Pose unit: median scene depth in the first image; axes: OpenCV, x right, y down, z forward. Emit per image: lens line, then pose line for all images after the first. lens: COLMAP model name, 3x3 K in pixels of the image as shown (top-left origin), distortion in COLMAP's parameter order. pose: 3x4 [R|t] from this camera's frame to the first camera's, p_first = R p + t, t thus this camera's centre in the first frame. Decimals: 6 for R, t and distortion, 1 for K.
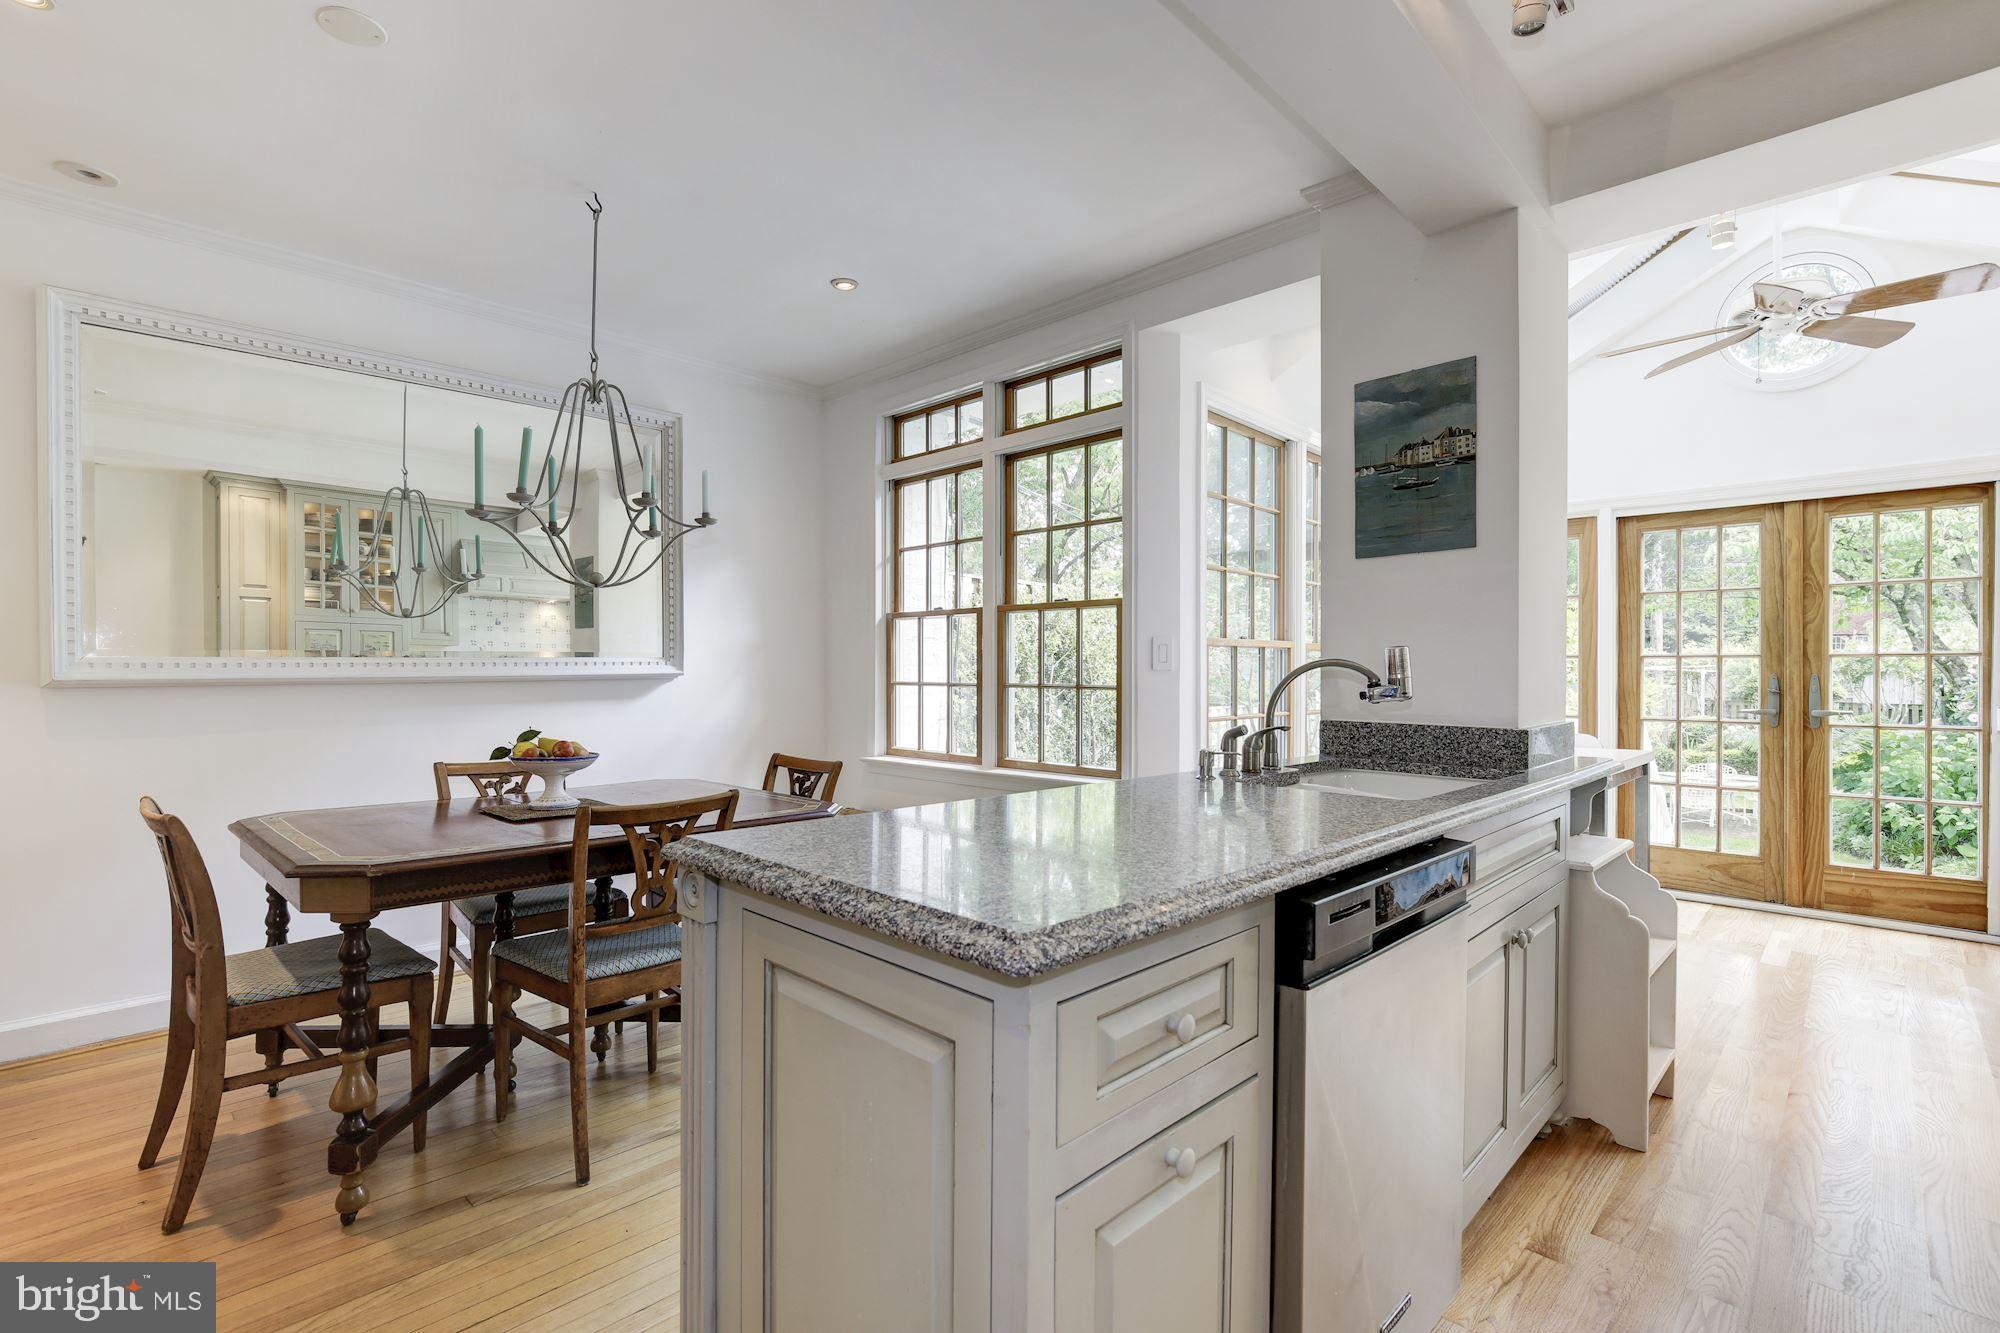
lens RADIAL K [[908.1, 0, 1007.7], [0, 908.1, 673.5], [0, 0, 1]] dist [-0.022711, 0.008994]
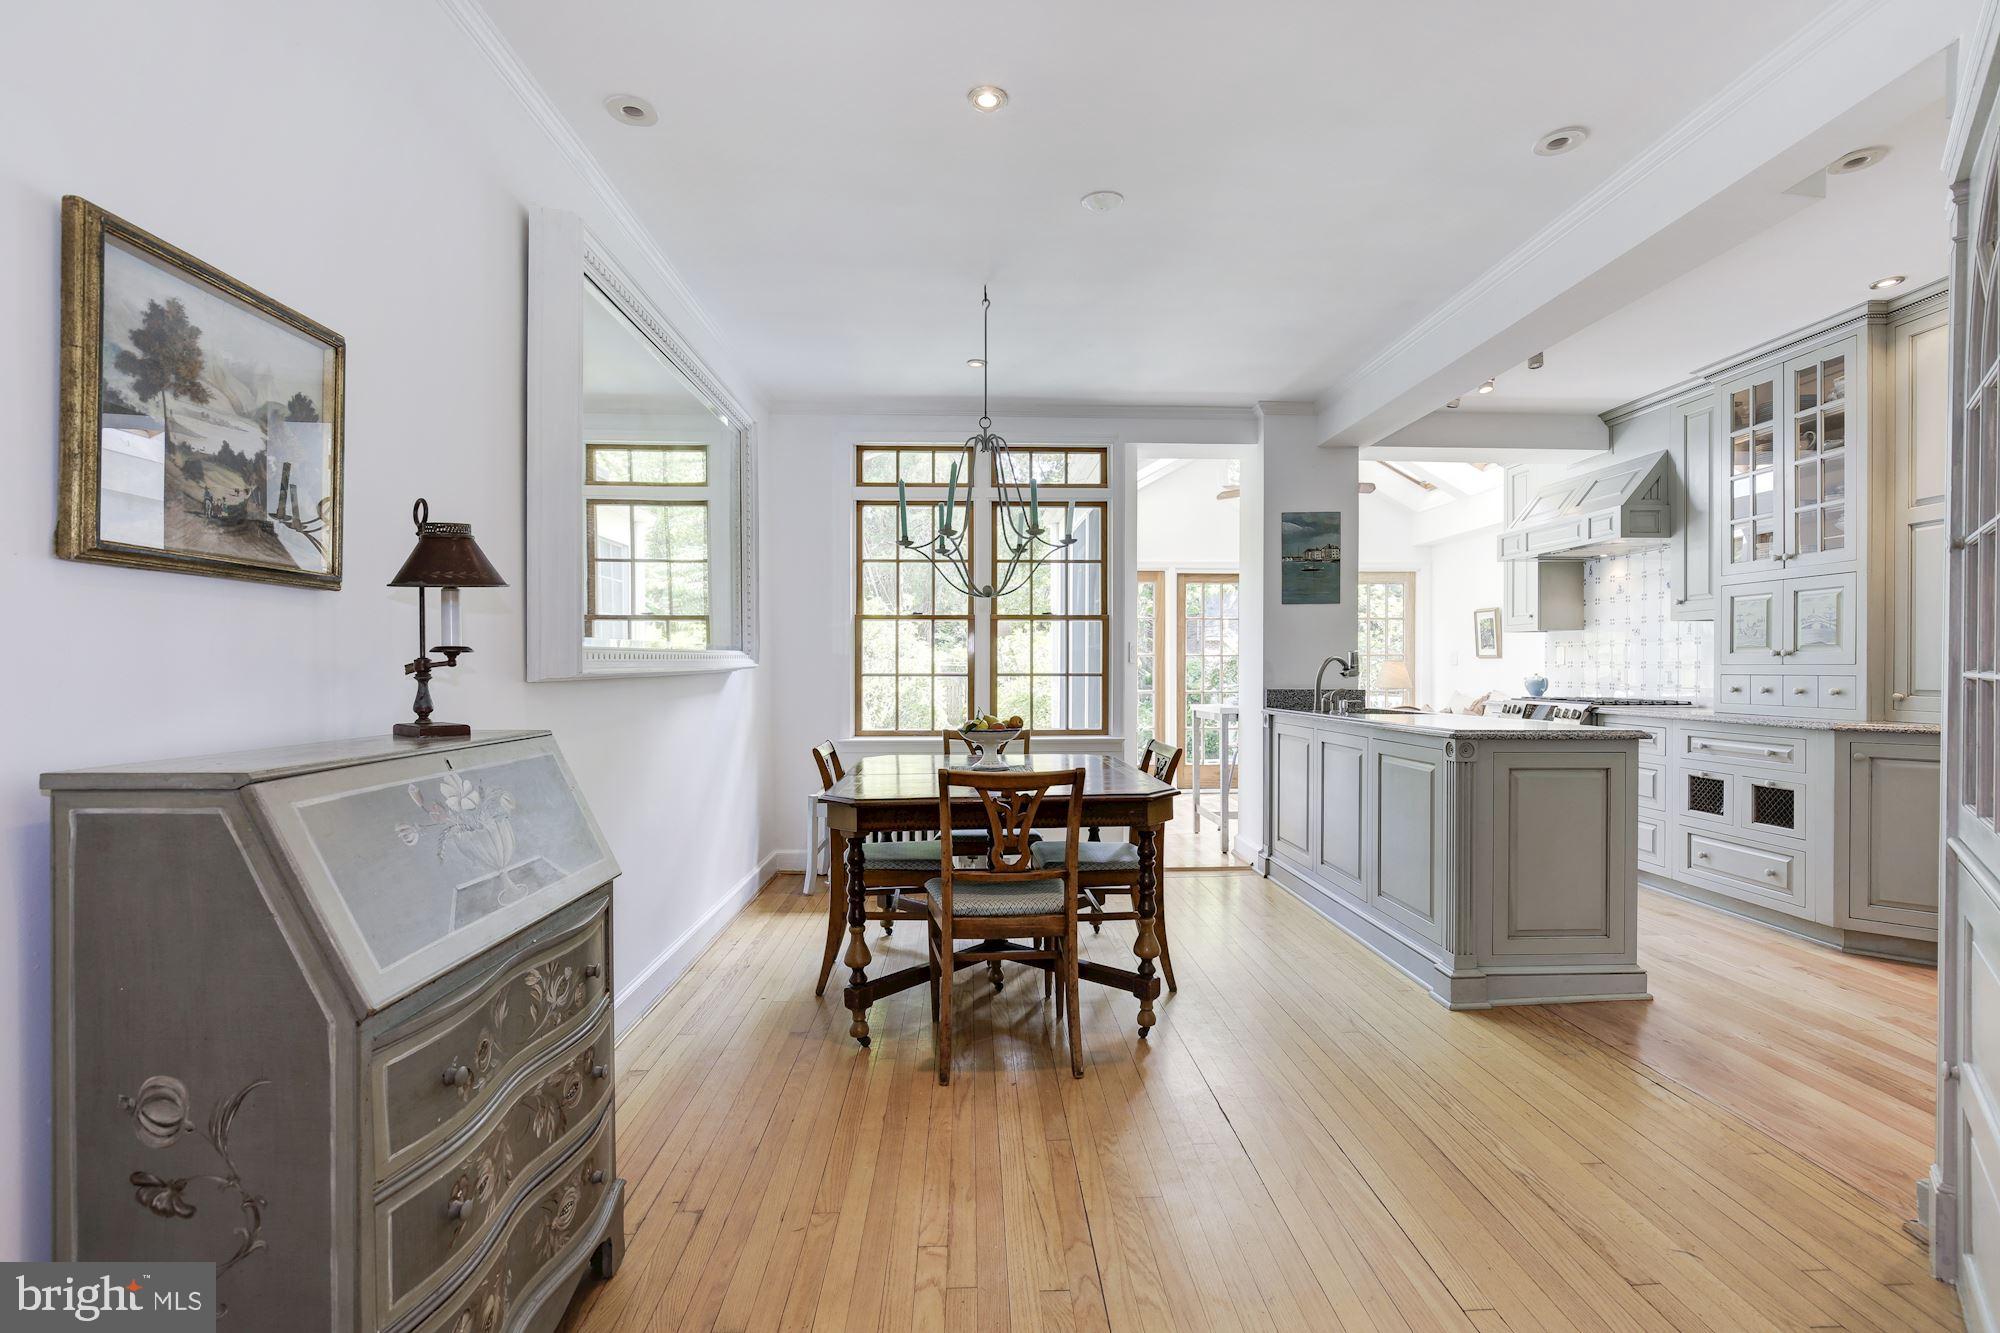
lens RADIAL K [[899.6, 0, 1003.0], [0, 899.6, 674.1], [0, 0, 1]] dist [-0.022402, 0.007869]
pose [[0.697764, -0.008636, 0.716275, -1.398078], [0.004957, 0.999962, 0.007228, 0.004108], [-0.716310, -0.001493, 0.697780, 0.101234]]
